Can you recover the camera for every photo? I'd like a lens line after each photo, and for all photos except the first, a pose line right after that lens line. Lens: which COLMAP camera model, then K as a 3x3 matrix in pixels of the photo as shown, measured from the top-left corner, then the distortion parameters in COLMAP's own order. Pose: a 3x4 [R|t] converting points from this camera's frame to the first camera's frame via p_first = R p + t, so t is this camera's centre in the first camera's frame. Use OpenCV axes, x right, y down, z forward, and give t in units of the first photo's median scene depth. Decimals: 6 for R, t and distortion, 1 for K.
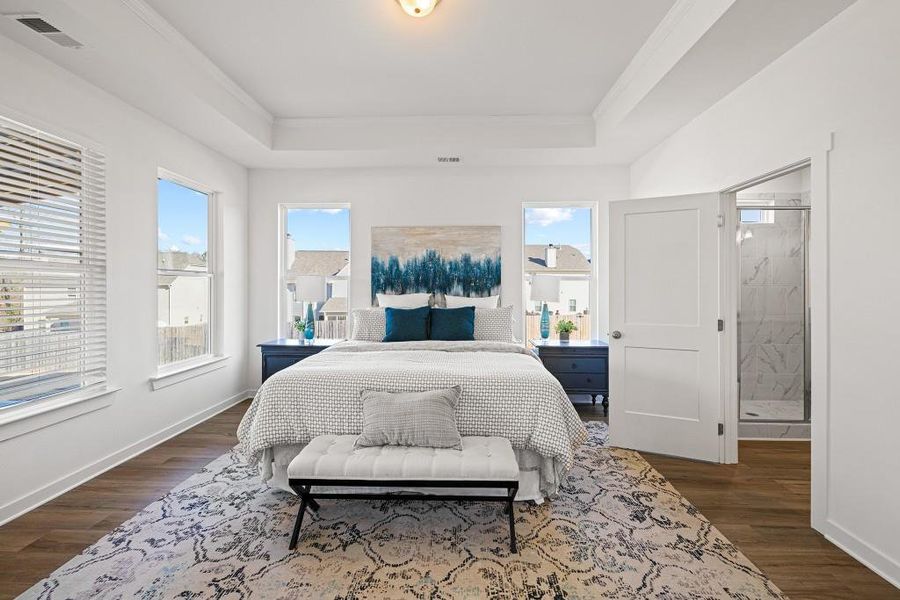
lens RADIAL K [[378.1, 0, 446.8], [0, 378.1, 289.4], [0, 0, 1]] dist [0.001888, 0.000189]
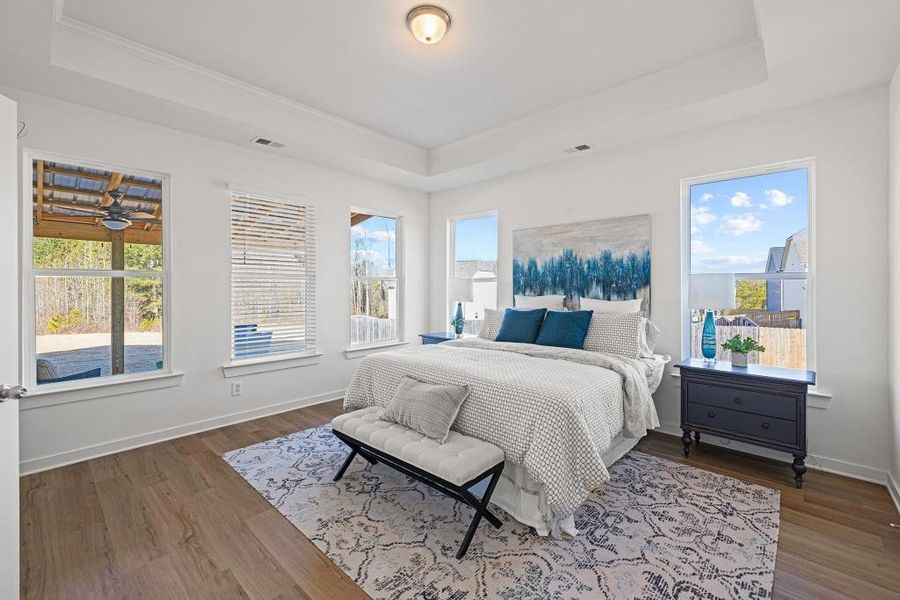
lens RADIAL K [[378.1, 0, 446.8], [0, 378.1, 289.4], [0, 0, 1]] dist [0.001888, 0.000189]
pose [[0.758896, 0.002371, -0.651208, 0.390920], [-0.004599, 0.999988, -0.001720, -0.001438], [0.651196, 0.004300, 0.758897, 0.112707]]
